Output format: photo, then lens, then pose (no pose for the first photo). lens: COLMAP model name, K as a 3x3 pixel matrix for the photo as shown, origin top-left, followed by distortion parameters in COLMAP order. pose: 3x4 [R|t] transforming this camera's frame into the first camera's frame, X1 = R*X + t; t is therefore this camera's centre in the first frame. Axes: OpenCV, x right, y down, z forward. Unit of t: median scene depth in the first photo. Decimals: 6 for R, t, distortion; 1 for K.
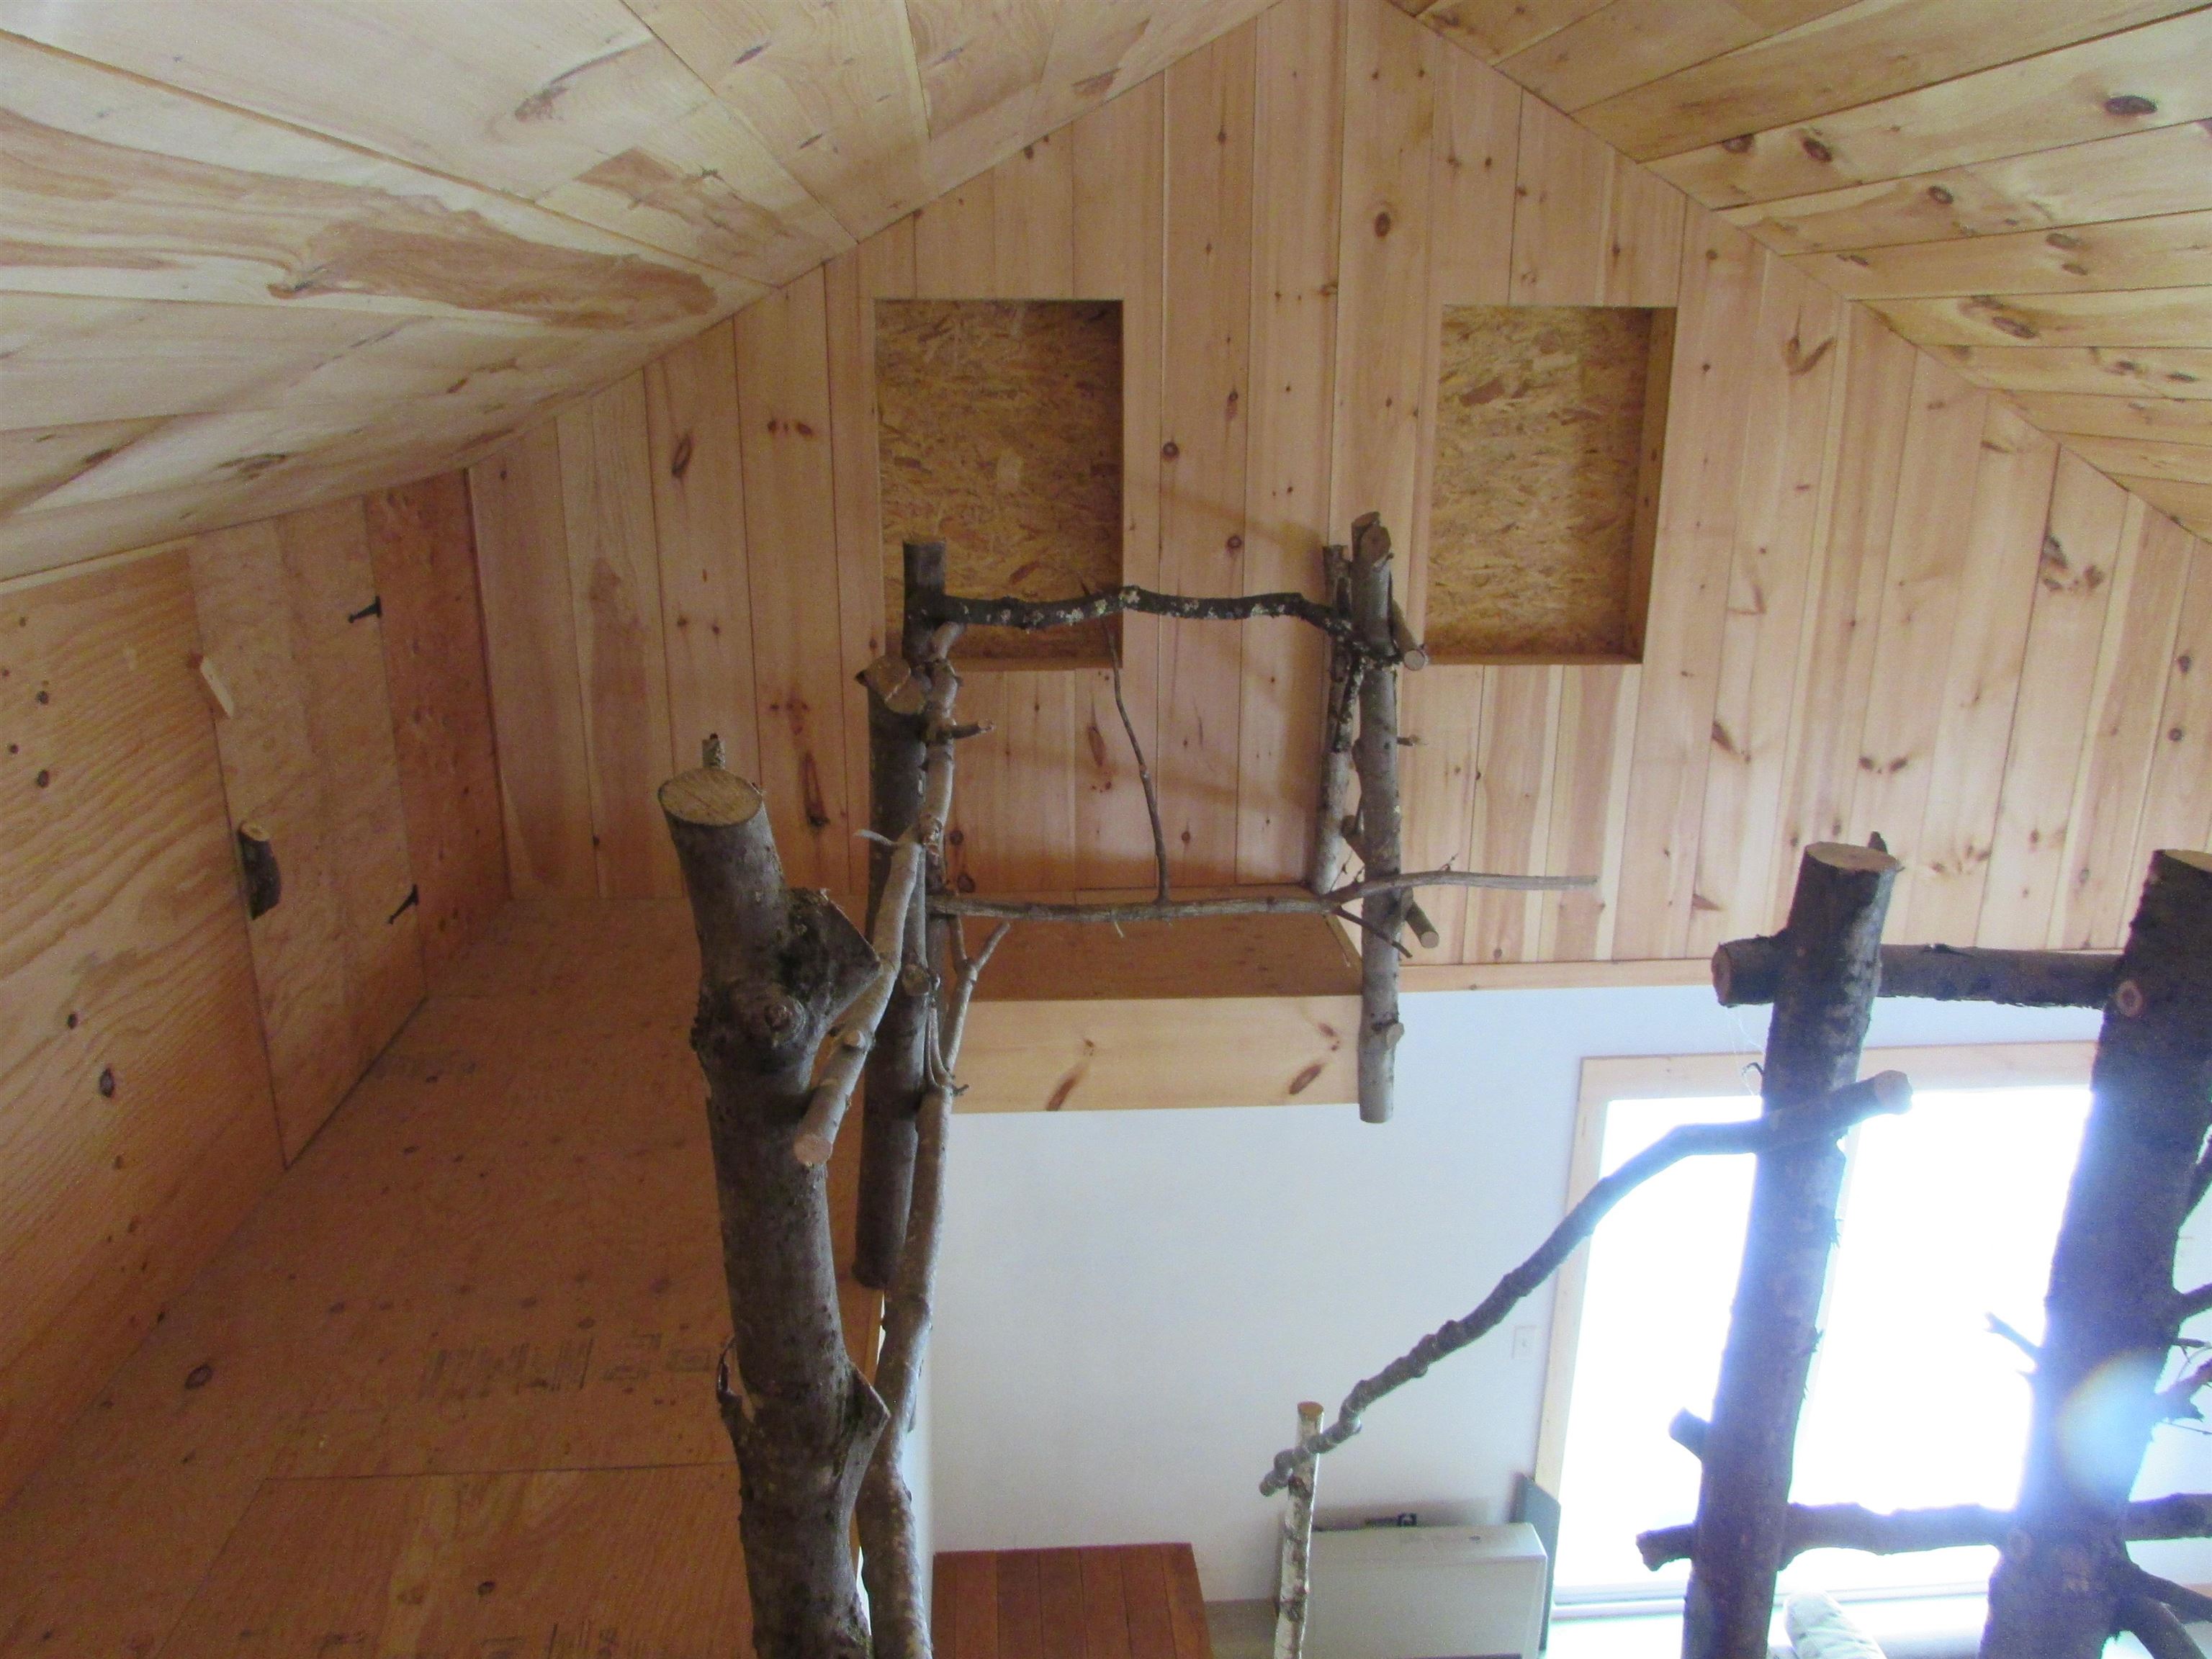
lens RADIAL K [[1583.9, 0, 1110.6], [0, 1583.9, 816.9], [0, 0, 1]] dist [-0.038455, 0.023907]
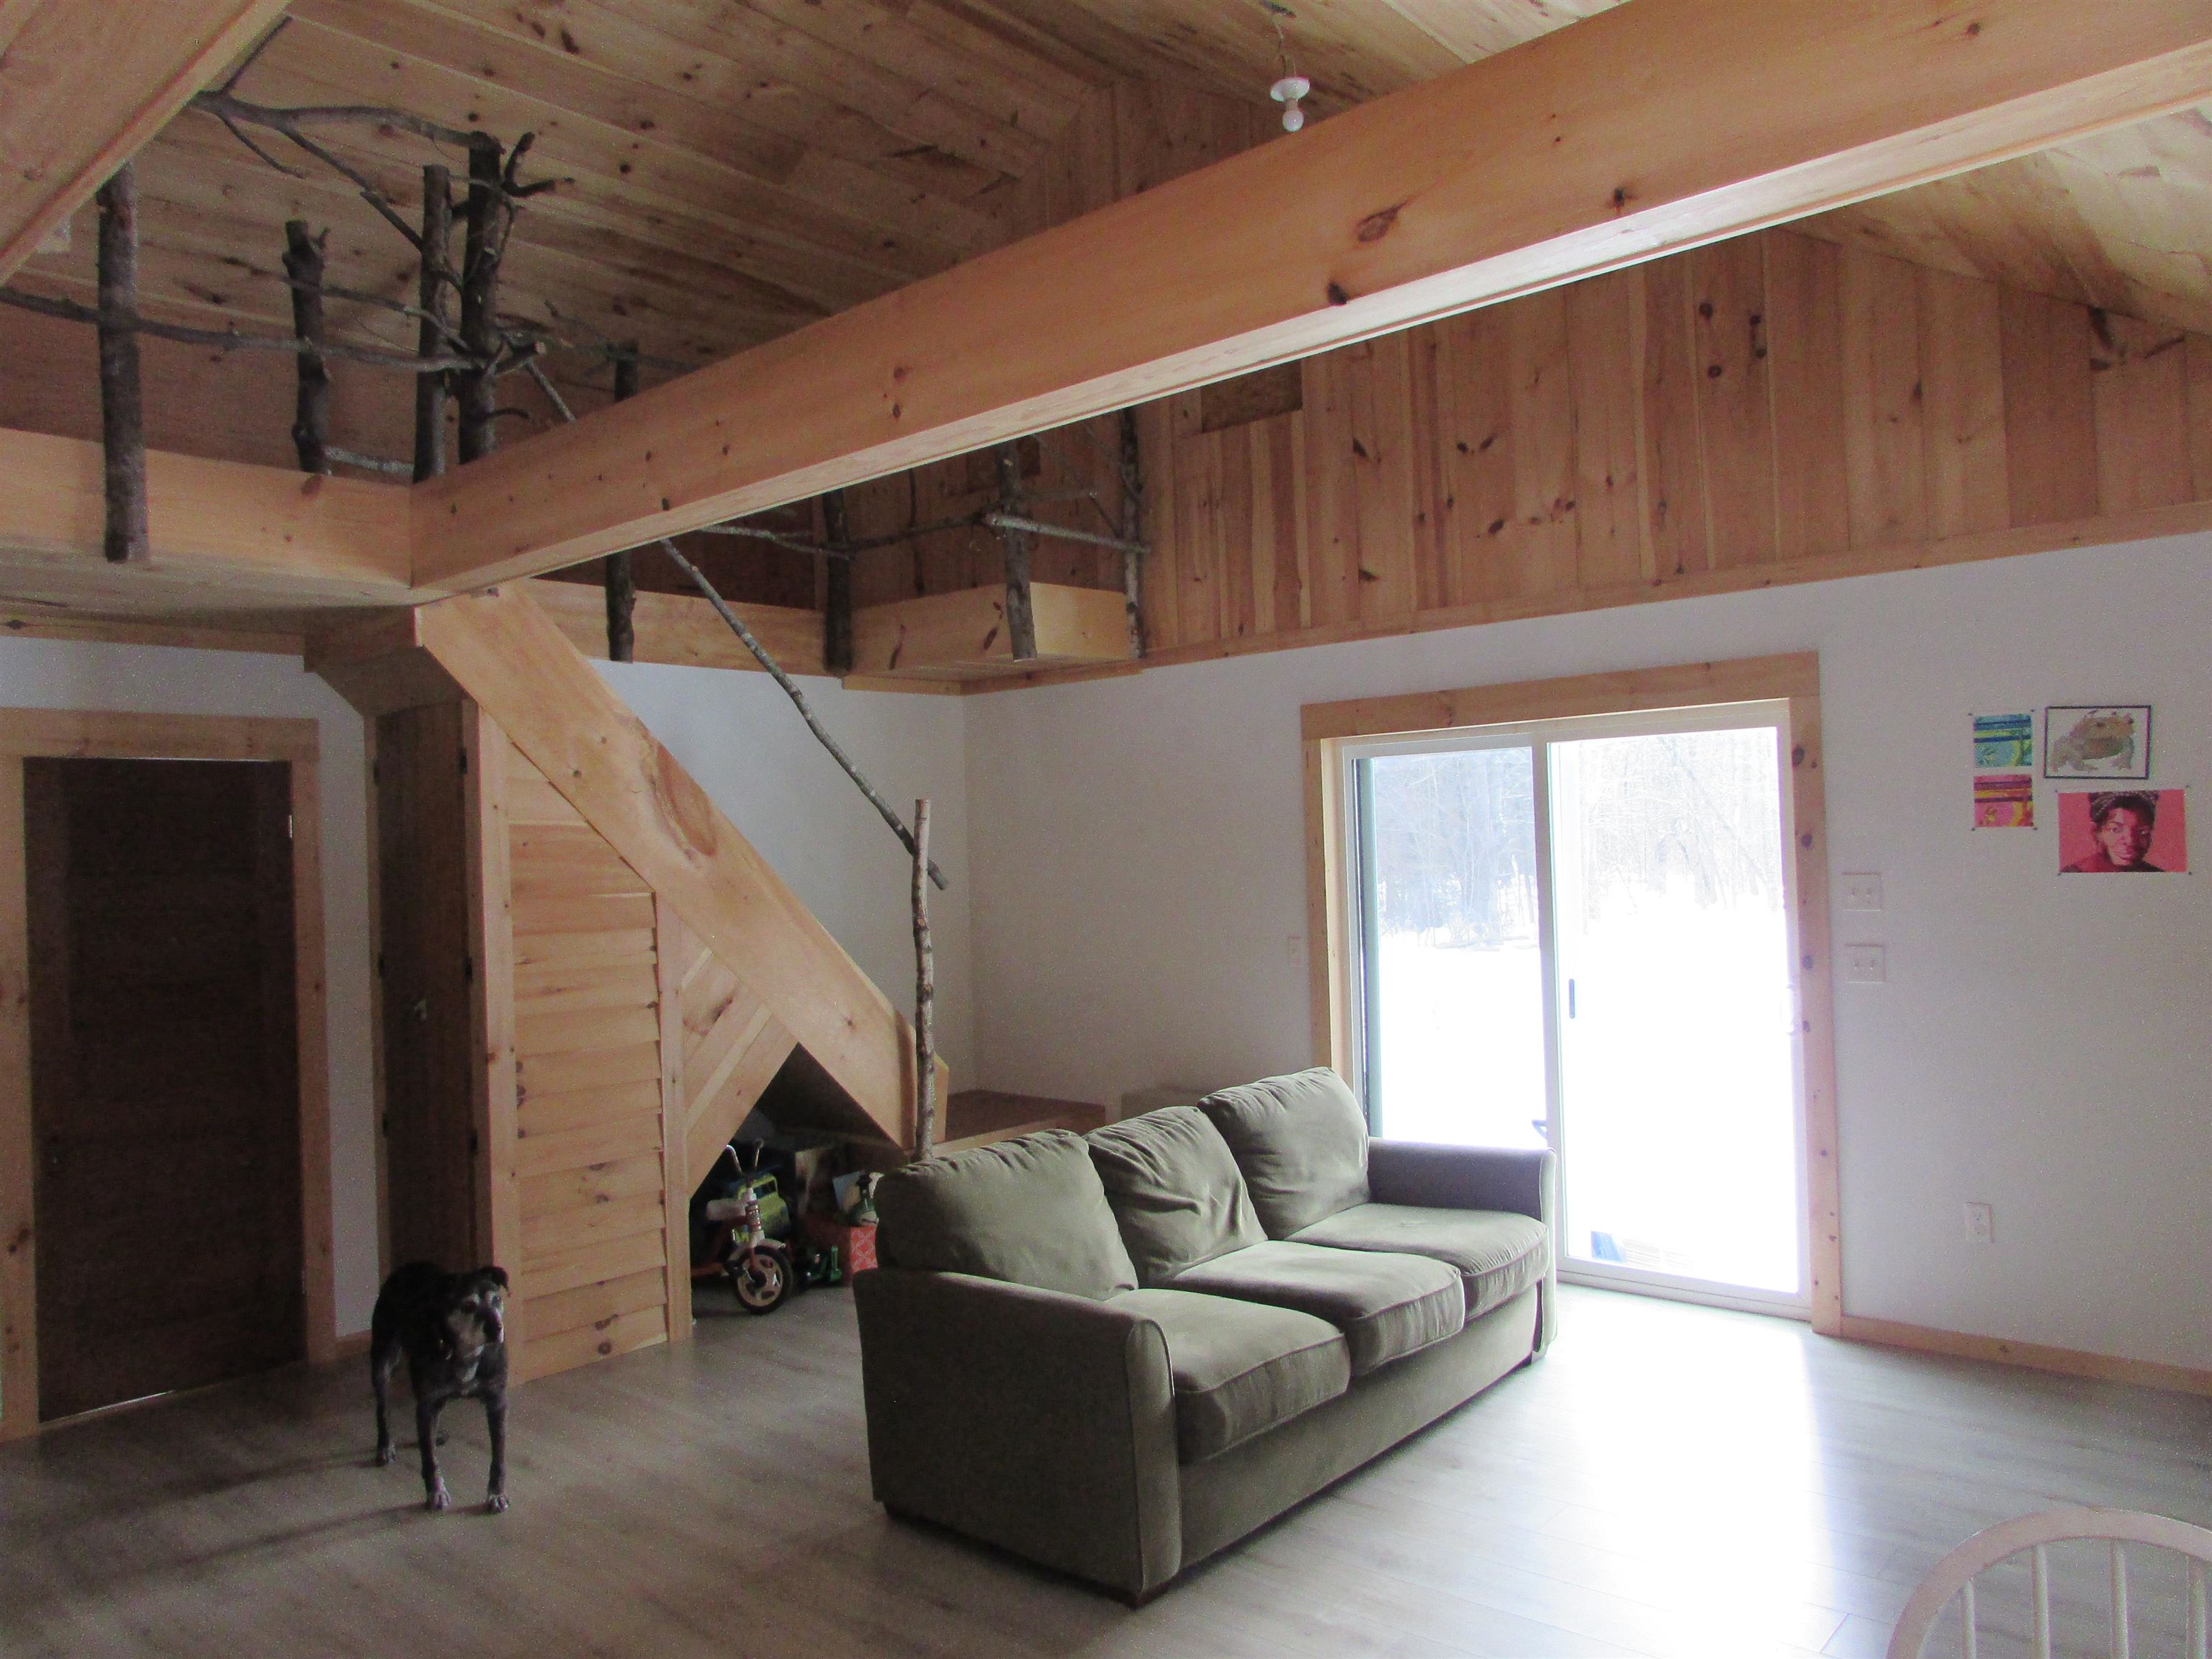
lens RADIAL K [[1583.9, 0, 1100.6], [0, 1583.9, 816.1], [0, 0, 1]] dist [-0.038455, 0.023907]
pose [[0.691103, -0.049512, -0.721059, 1.202703], [-0.165686, 0.960230, -0.224737, 0.602082], [0.703509, 0.274786, 0.655414, 0.020815]]
